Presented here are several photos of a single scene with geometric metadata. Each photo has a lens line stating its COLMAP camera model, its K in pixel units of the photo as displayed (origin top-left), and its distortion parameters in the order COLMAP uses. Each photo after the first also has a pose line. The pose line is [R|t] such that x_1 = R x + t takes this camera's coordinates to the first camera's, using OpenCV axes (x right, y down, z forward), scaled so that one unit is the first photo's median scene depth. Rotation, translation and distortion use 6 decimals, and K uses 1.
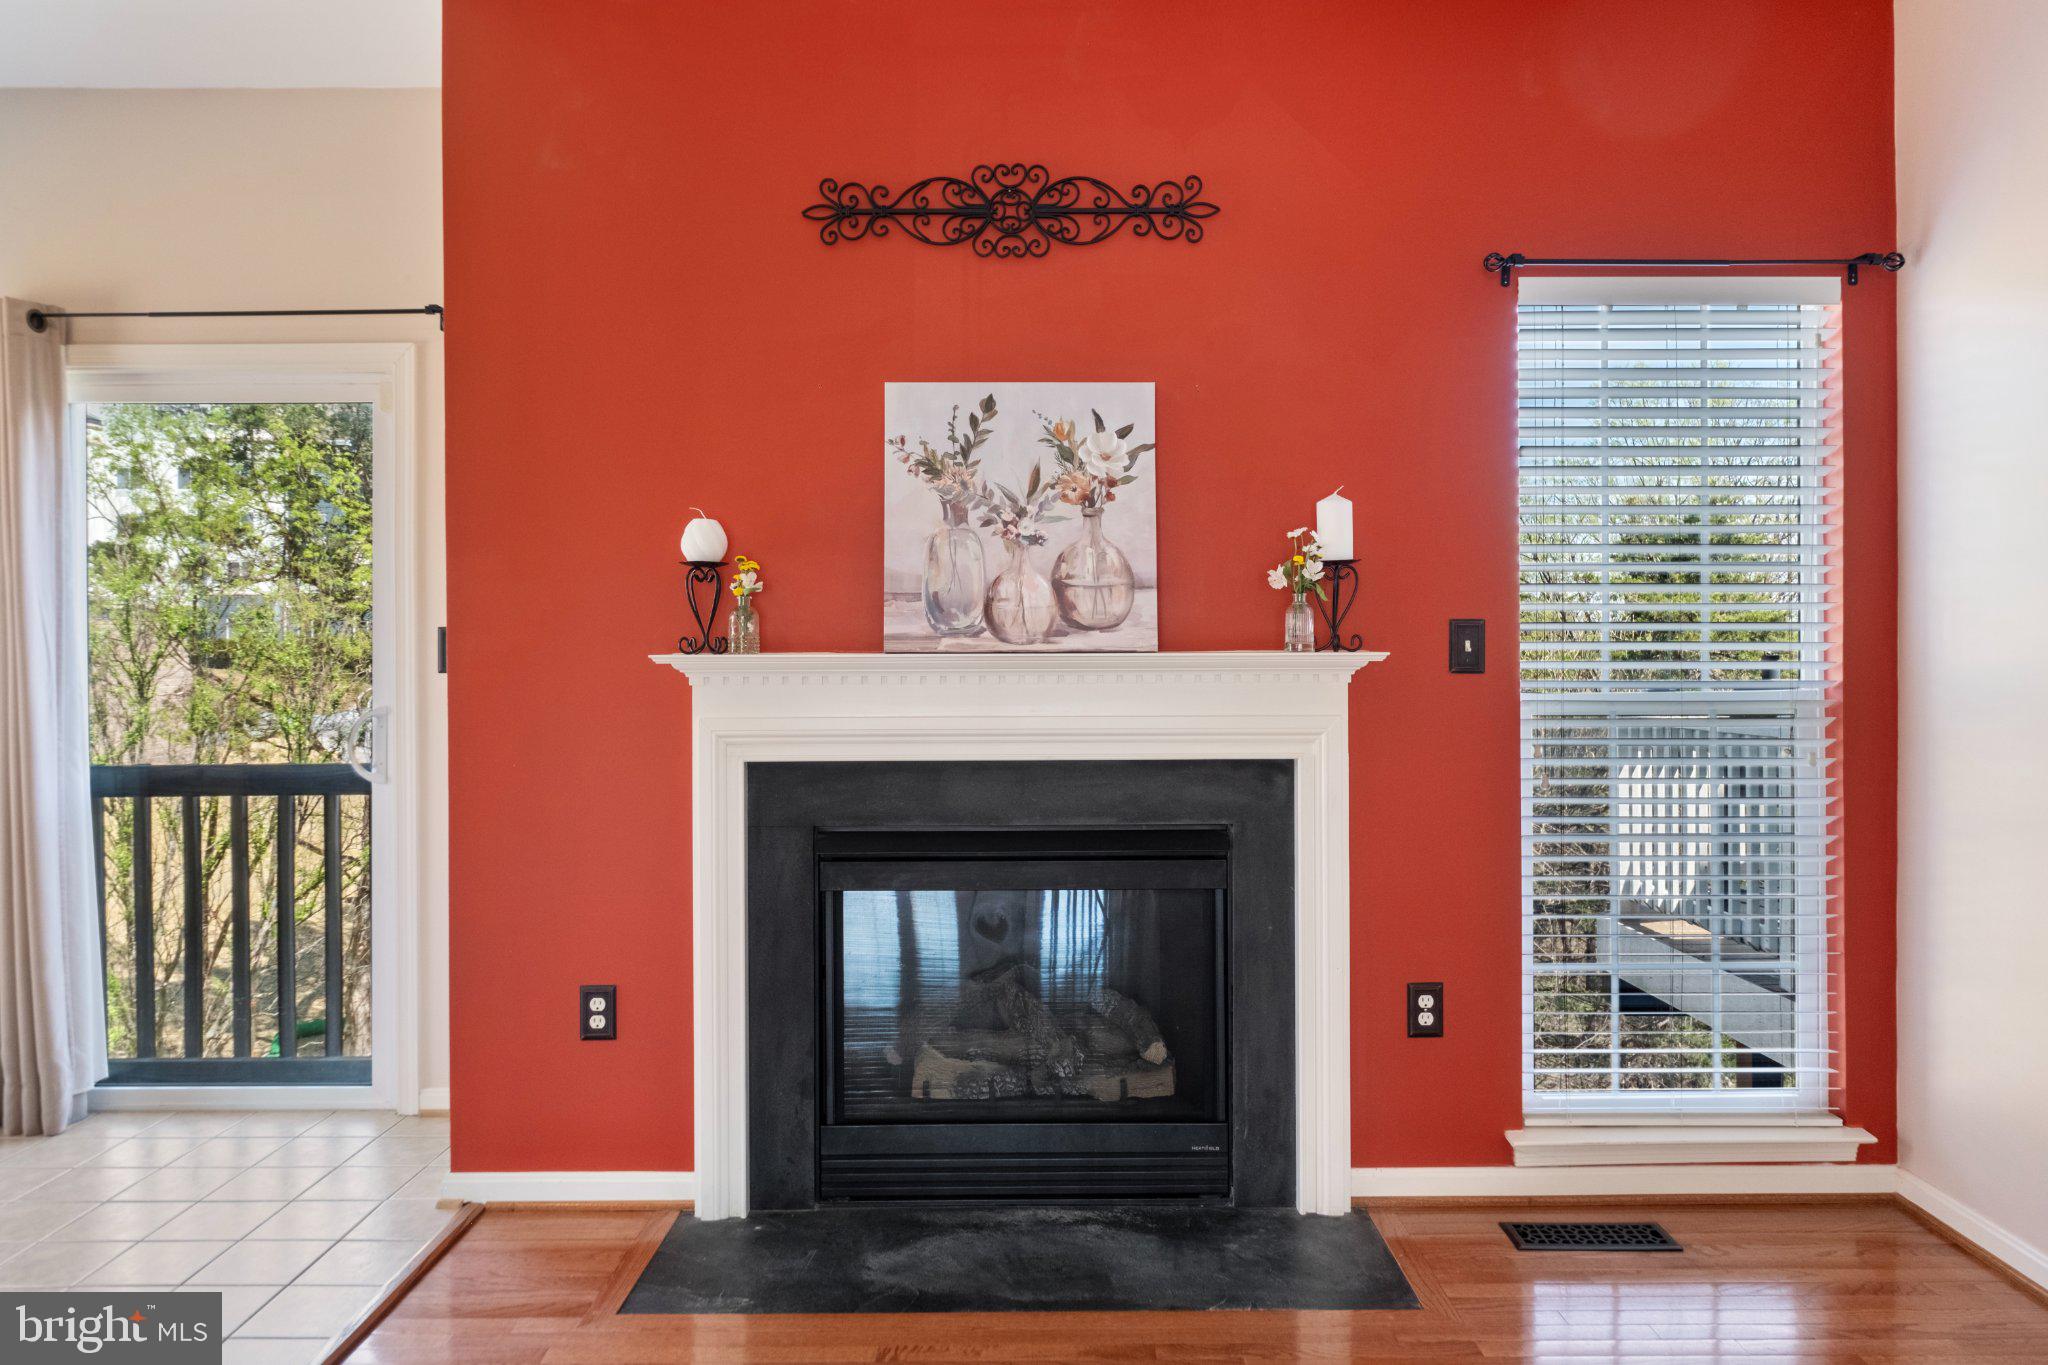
lens RADIAL K [[1436.7, 0, 1025.1], [0, 1436.7, 651.2], [0, 0, 1]] dist [0.001854, -0.000725]
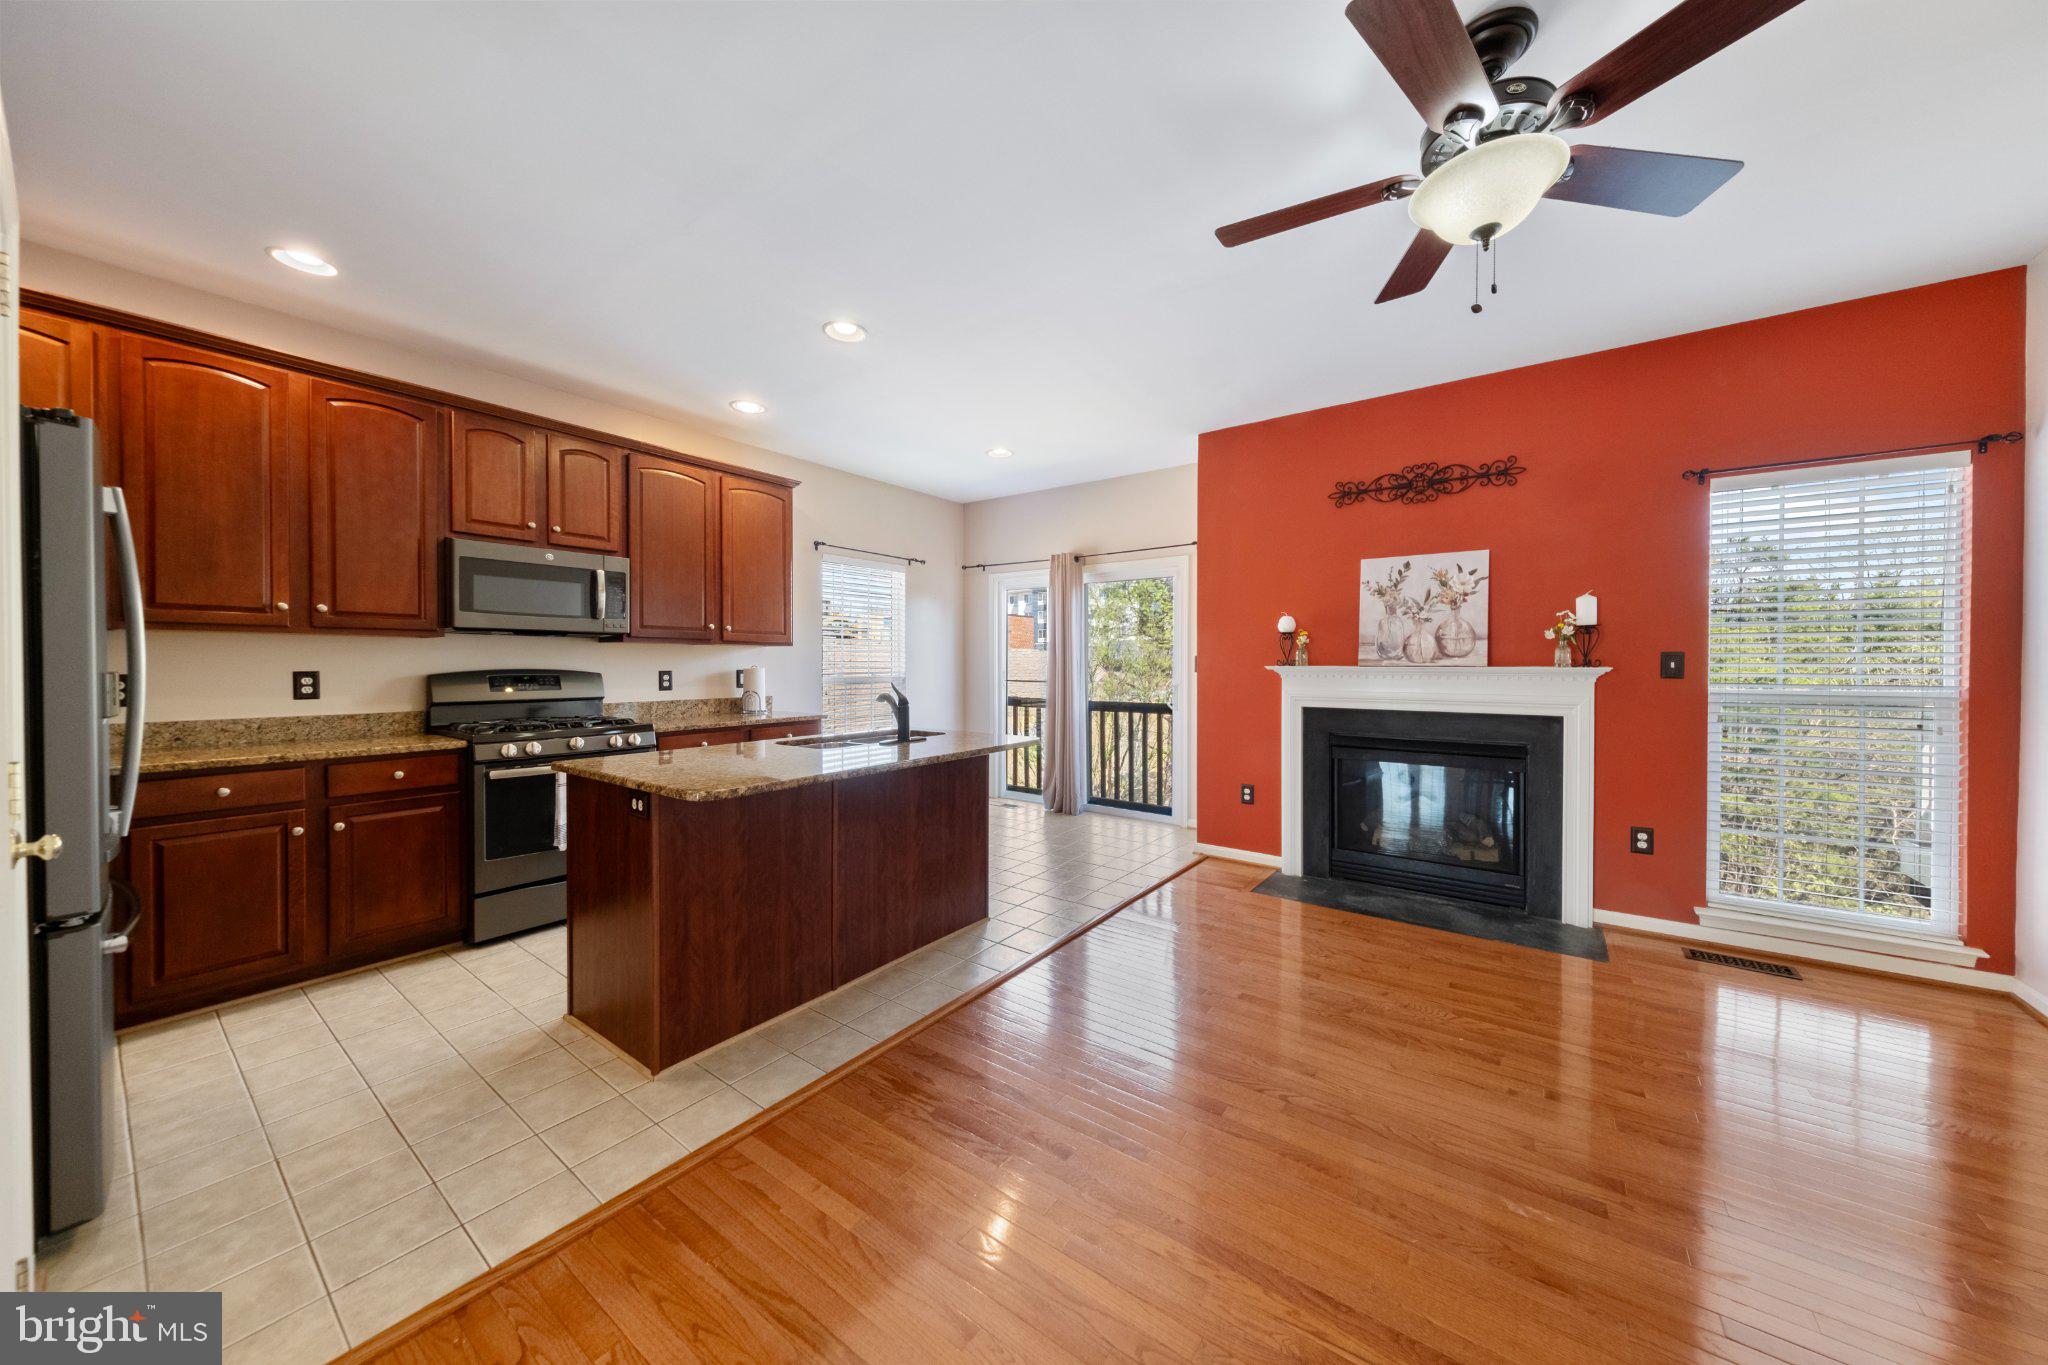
lens RADIAL K [[692.0, 0, 1050.9], [0, 692.0, 671.6], [0, 0, 1]] dist [0.000424, 0.000057]
pose [[0.825967, 0.011294, -0.563605, 0.138634], [-0.006465, 0.999923, 0.010562, 0.001188], [0.563682, -0.005080, 0.825977, -0.315421]]
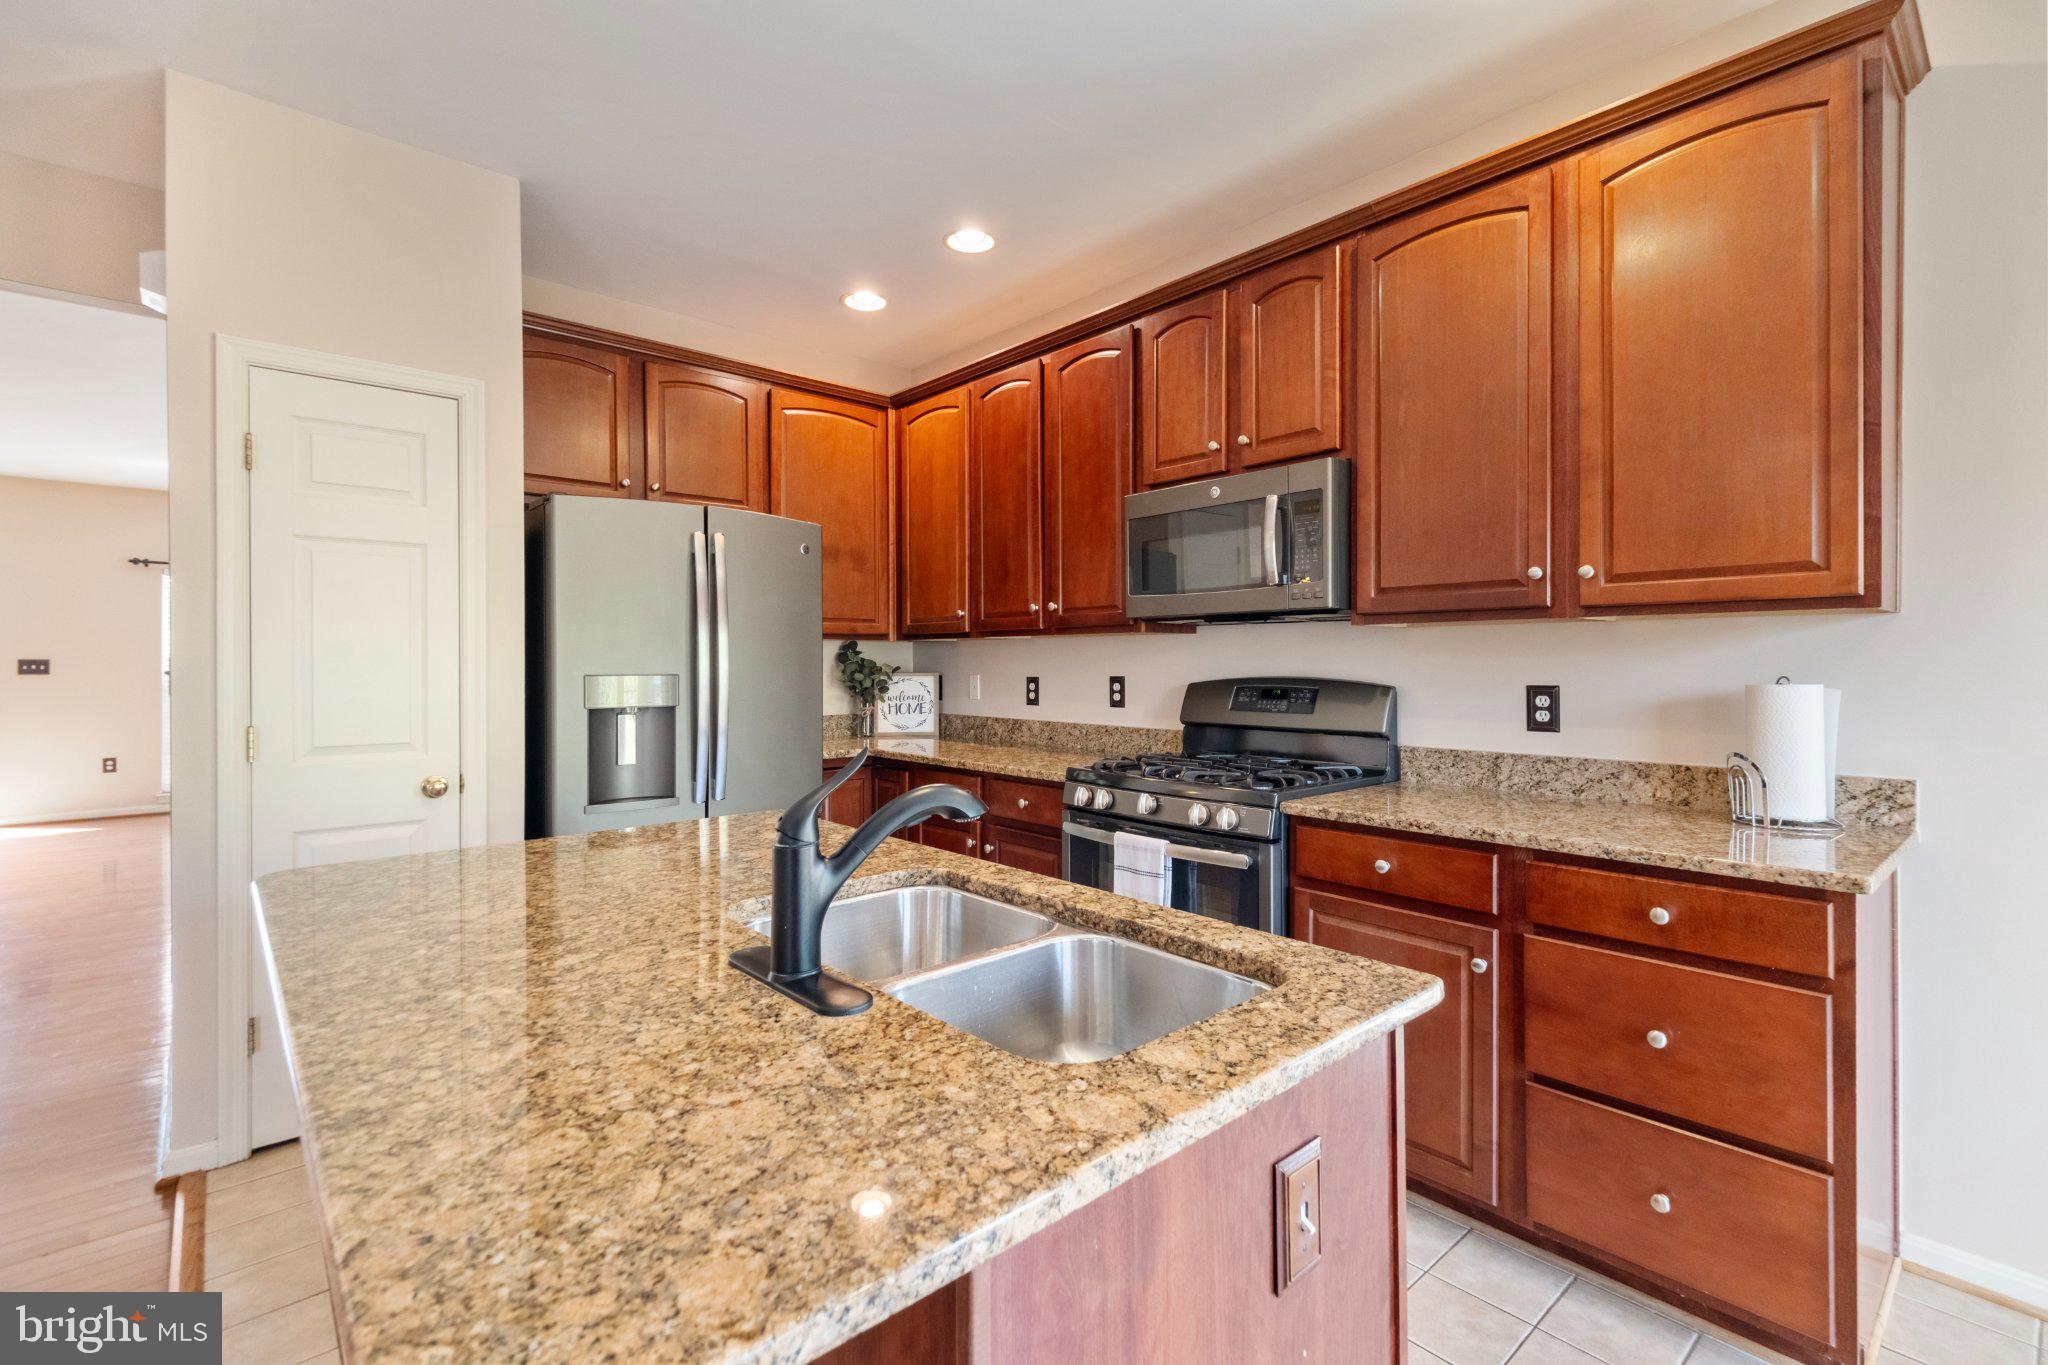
lens RADIAL K [[910.5, 0, 1033.1], [0, 910.5, 665.8], [0, 0, 1]] dist [0.014094, -0.009375]
pose [[-0.738744, 0.004356, -0.673972, -0.354702], [-0.000664, 0.999974, 0.007190, -0.002622], [0.673986, 0.005759, -0.738722, 0.554975]]
